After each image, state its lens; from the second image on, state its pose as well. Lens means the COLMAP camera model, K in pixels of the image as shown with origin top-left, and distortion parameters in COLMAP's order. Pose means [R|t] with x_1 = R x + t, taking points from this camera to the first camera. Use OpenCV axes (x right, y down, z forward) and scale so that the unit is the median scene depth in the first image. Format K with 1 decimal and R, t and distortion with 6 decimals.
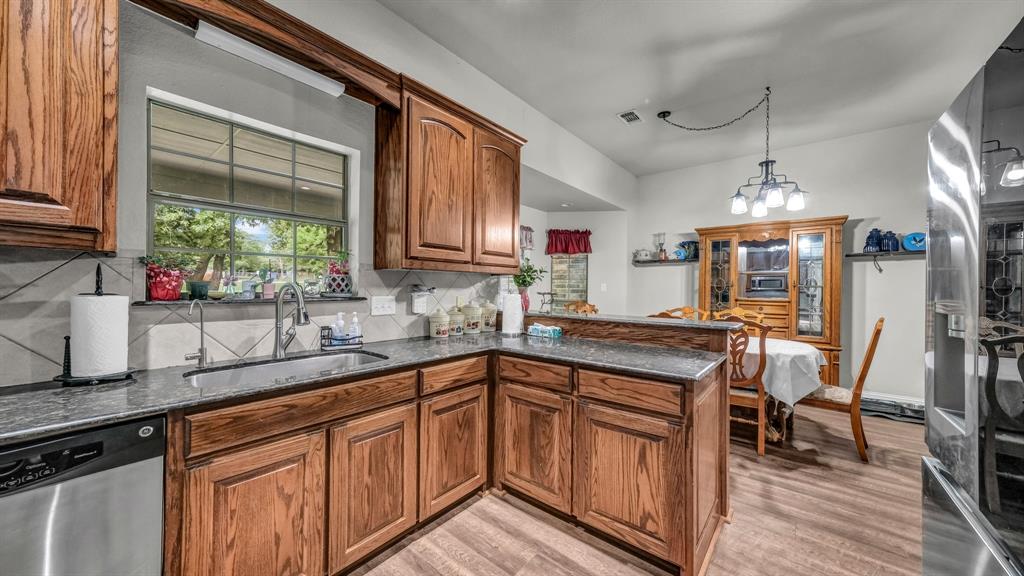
lens RADIAL K [[360.4, 0, 513.7], [0, 360.4, 286.9], [0, 0, 1]] dist [-0.000679, 0.003365]
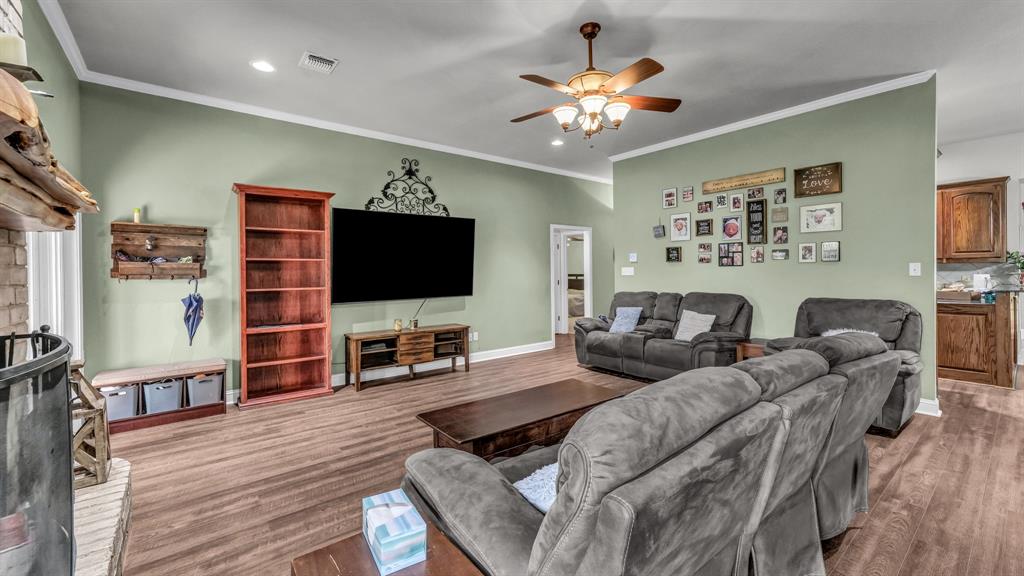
lens RADIAL K [[417.3, 0, 507.4], [0, 417.3, 273.7], [0, 0, 1]] dist [-0.001557, 0.000060]
pose [[-0.216930, 0.003296, -0.976182, 3.024462], [0.020812, 0.999783, -0.001250, -0.033185], [0.975965, -0.020587, -0.216951, -0.987525]]
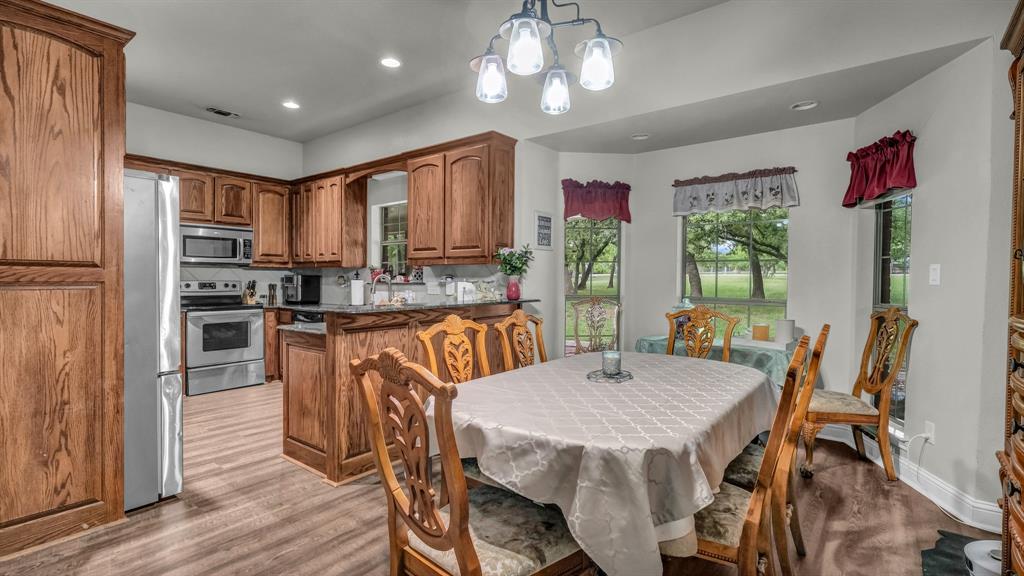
lens RADIAL K [[475.6, 0, 507.1], [0, 475.6, 286.9], [0, 0, 1]] dist [0.016589, 0.000080]
pose [[0.009618, 0.008803, -0.999915, 1.825720], [0.000115, 0.999961, 0.008805, 0.027522], [0.999954, -0.000199, 0.009616, 1.365839]]
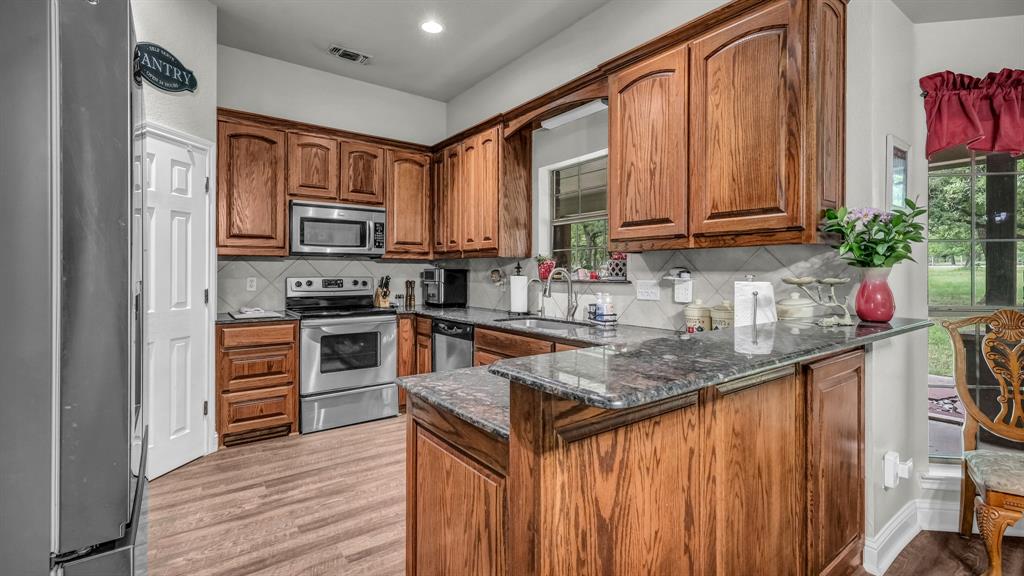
lens RADIAL K [[460.4, 0, 516.0], [0, 460.4, 270.1], [0, 0, 1]] dist [0.007668, 0.000242]
pose [[-0.240944, -0.011358, -0.970473, 0.954258], [0.001795, 0.999925, -0.012148, 0.013312], [0.970537, -0.004669, -0.240905, 1.000393]]
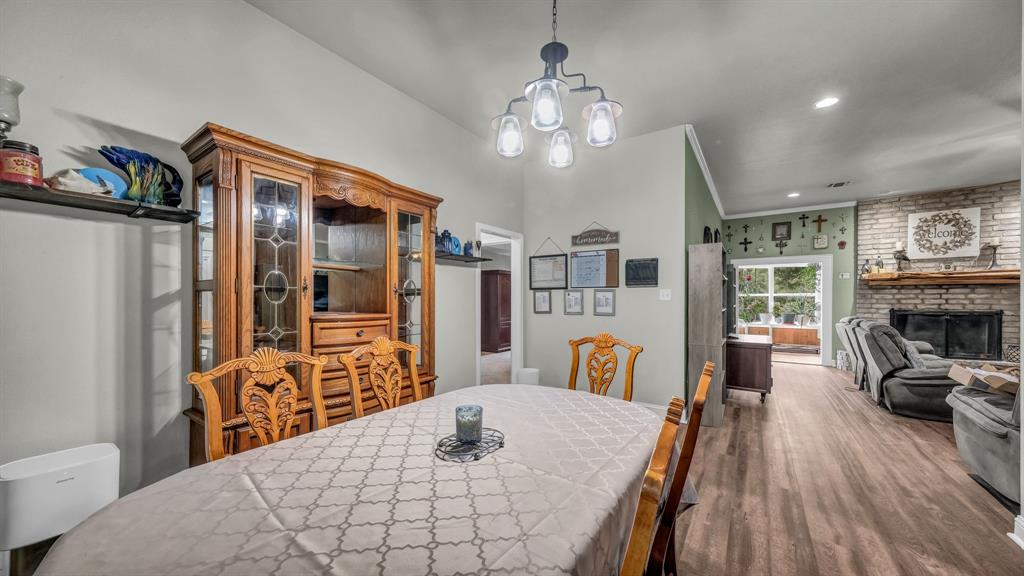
lens RADIAL K [[358.6, 0, 508.9], [0, 358.6, 301.9], [0, 0, 1]] dist [-0.001104, 0.002704]
pose [[-0.075444, -0.011438, 0.997084, 0.283117], [-0.014677, 0.999839, 0.010359, 0.010618], [-0.997042, -0.013852, -0.075600, 1.579313]]
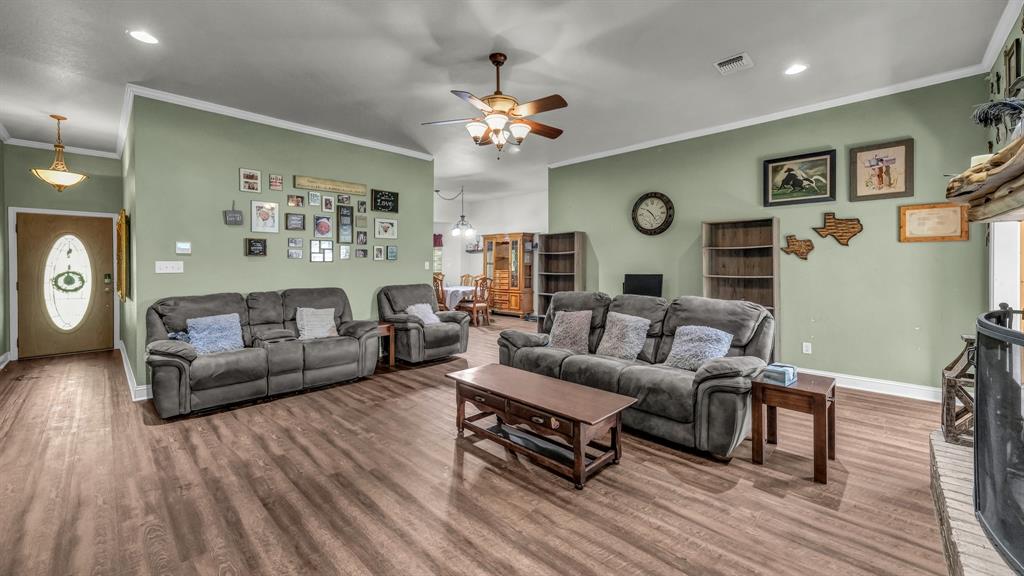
lens RADIAL K [[399.1, 0, 514.6], [0, 399.1, 262.2], [0, 0, 1]] dist [-0.000115, 0.000004]
pose [[0.996157, -0.009845, -0.087029, 1.863183], [0.010292, 0.999936, 0.004695, -0.051857], [0.086977, -0.005572, 0.996195, -2.472897]]
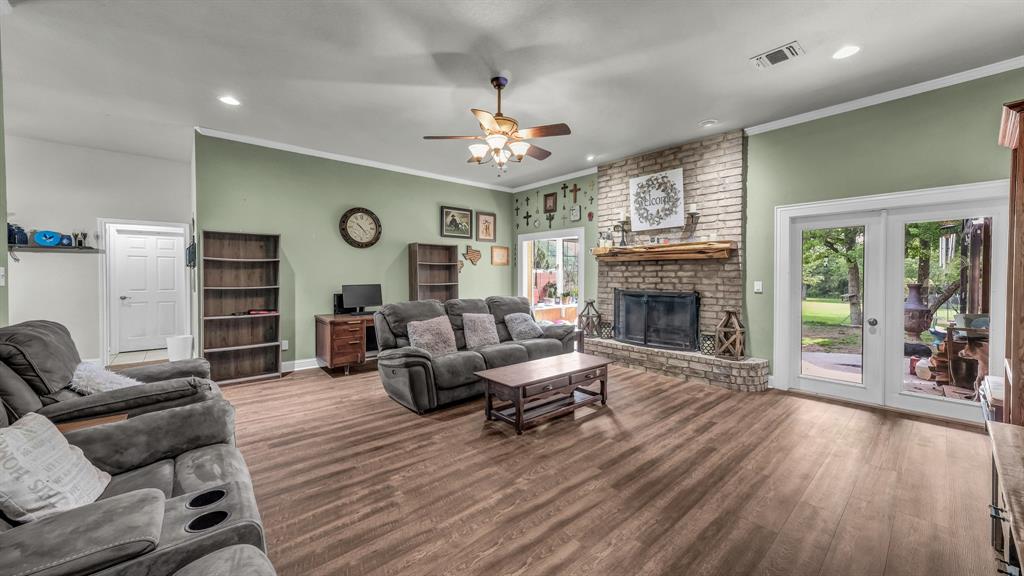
lens RADIAL K [[373.9, 0, 509.0], [0, 373.9, 281.3], [0, 0, 1]] dist [-0.001632, 0.003477]
pose [[0.174250, -0.018720, 0.984524, 0.211312], [-0.012838, 0.999691, 0.021281, -0.042348], [-0.984618, -0.016348, 0.173956, -1.292365]]
